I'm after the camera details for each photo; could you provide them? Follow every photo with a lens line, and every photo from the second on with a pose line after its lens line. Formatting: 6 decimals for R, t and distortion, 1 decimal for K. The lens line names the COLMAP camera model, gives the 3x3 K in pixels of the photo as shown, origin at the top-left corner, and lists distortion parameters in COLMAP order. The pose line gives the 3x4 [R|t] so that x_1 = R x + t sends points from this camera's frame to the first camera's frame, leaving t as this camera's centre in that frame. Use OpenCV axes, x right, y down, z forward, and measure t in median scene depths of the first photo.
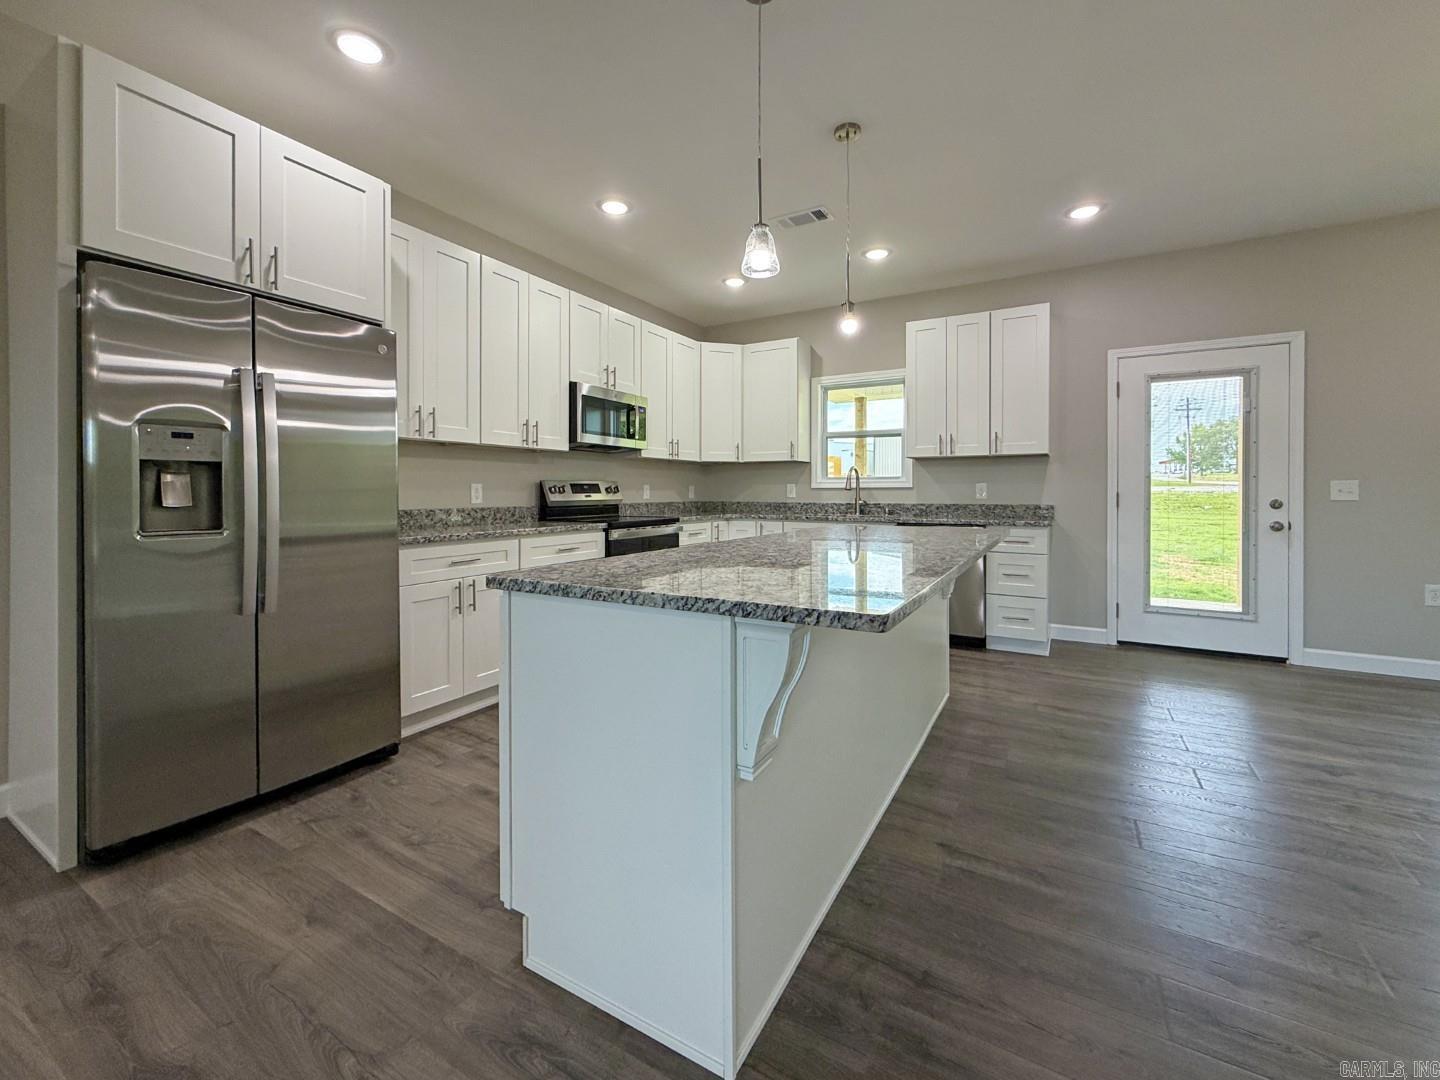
lens RADIAL K [[593.5, 0, 726.7], [0, 593.5, 498.5], [0, 0, 1]] dist [-0.000425, 0.000071]
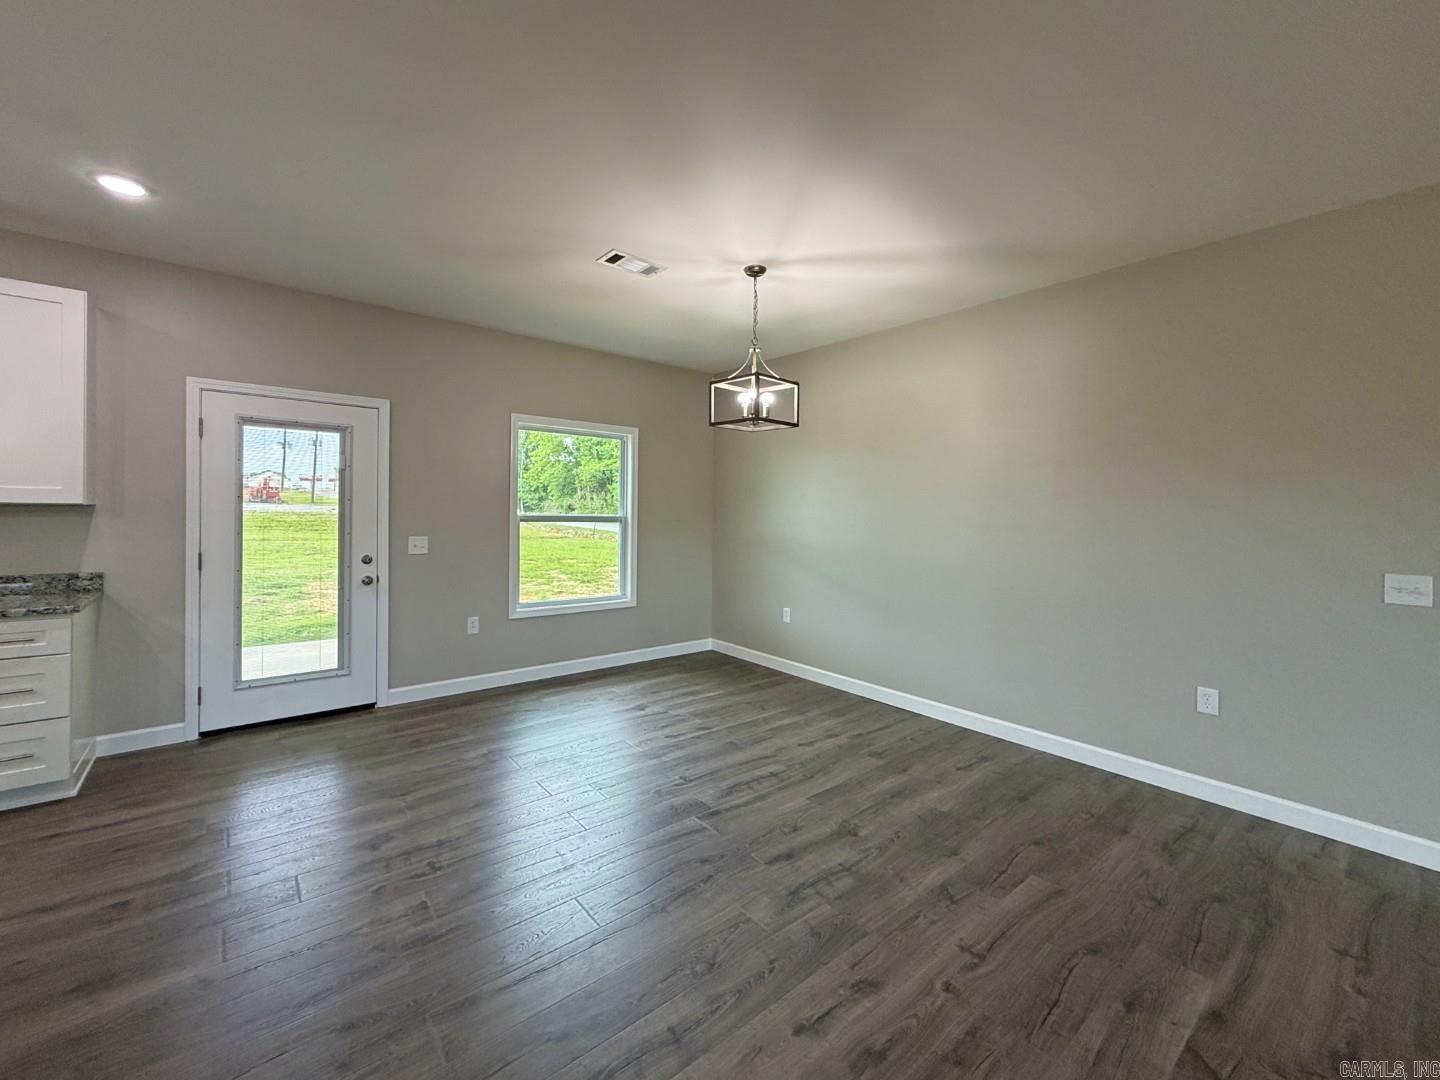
lens RADIAL K [[593.5, 0, 712.5], [0, 593.5, 515.0], [0, 0, 1]] dist [-0.000425, 0.000071]
pose [[0.362105, 0.001481, 0.932136, 0.160551], [-0.004770, 0.999989, 0.000265, -0.069542], [-0.932125, -0.004542, 0.362108, 0.046579]]
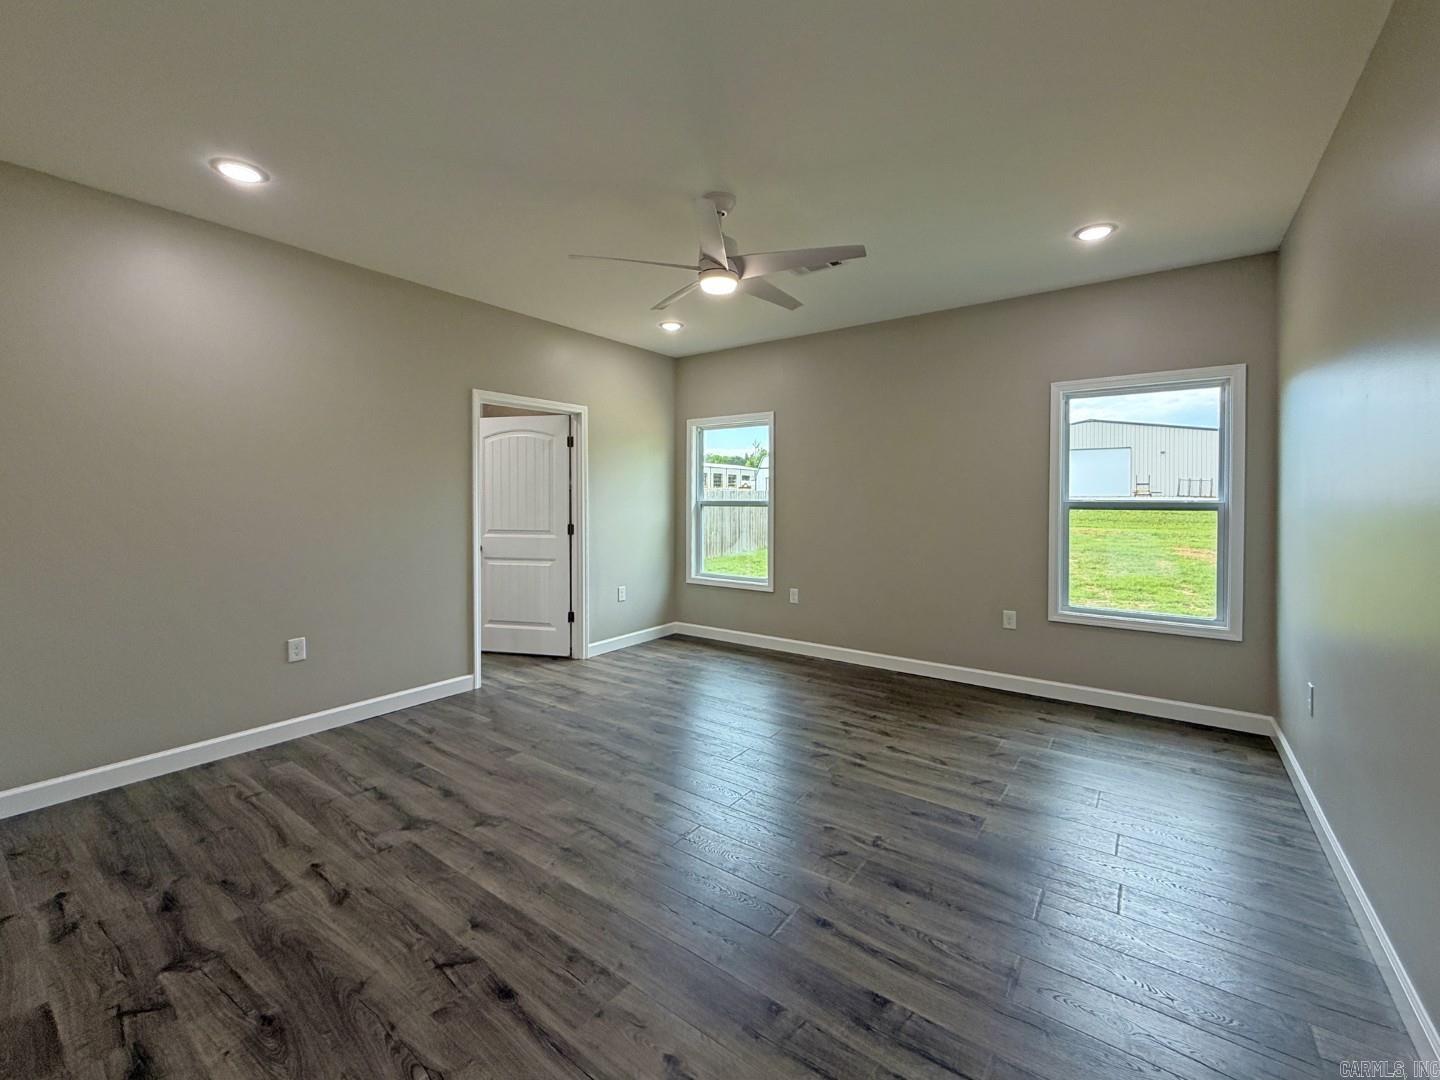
lens RADIAL K [[593.5, 0, 718.4], [0, 593.5, 533.4], [0, 0, 1]] dist [-0.000425, 0.000071]
pose [[0.992971, -0.004555, -0.118273, 0.660165], [0.009195, 0.999208, 0.038713, -0.059385], [0.118003, -0.039528, 0.992226, -0.228641]]
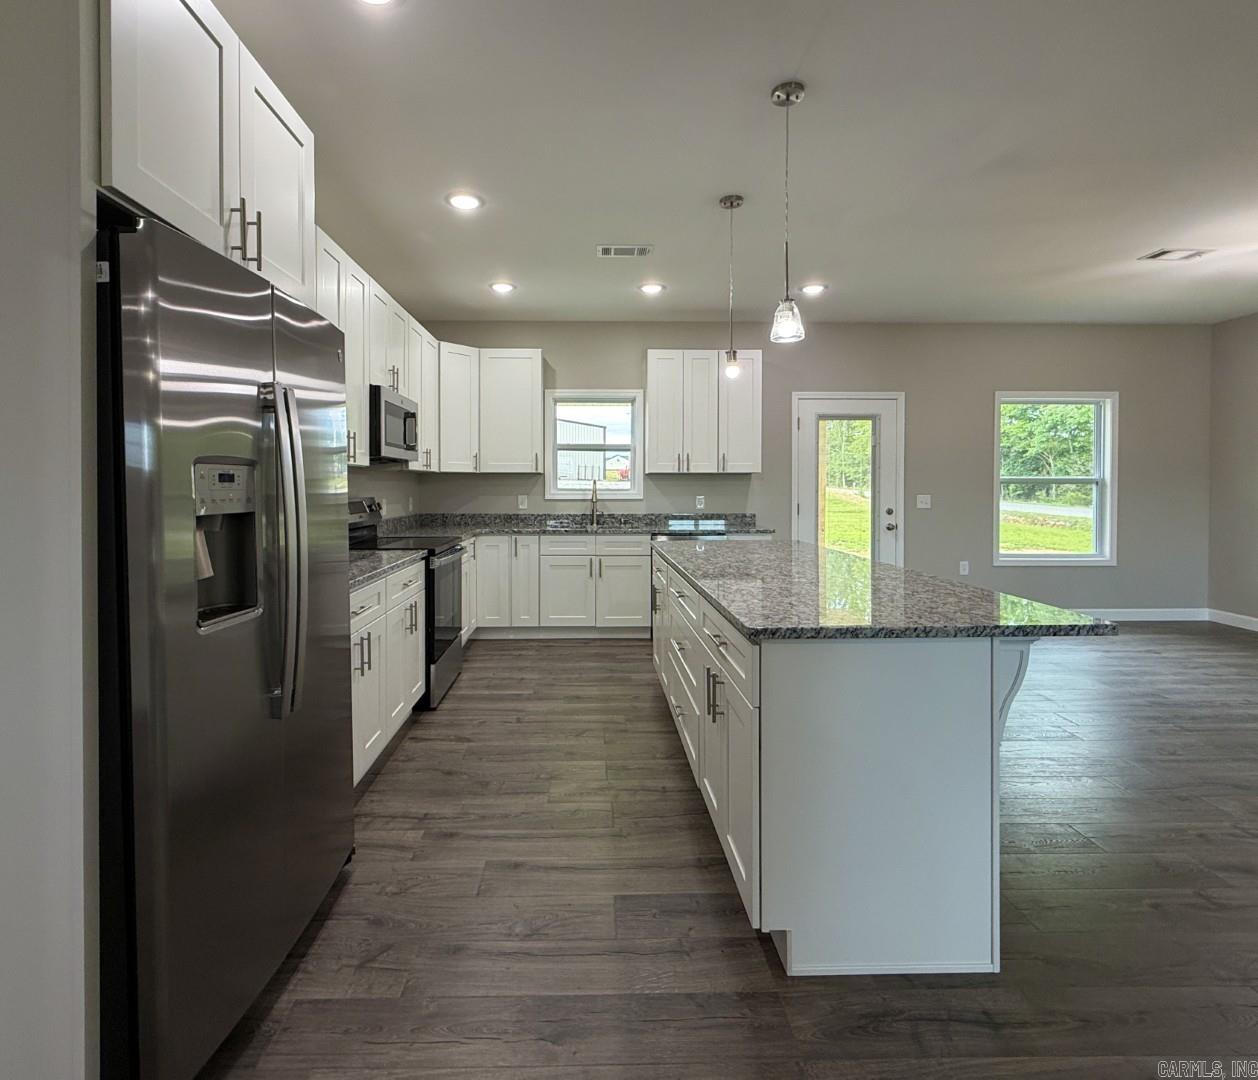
lens RADIAL K [[627.2, 0, 597.7], [0, 627.2, 494.5], [0, 0, 1]] dist [0.000686, 0.000023]
pose [[0.856716, -0.007453, 0.515735, -0.437991], [0.005392, 0.999970, 0.005494, -0.041555], [-0.515761, -0.001926, 0.856730, 0.064824]]
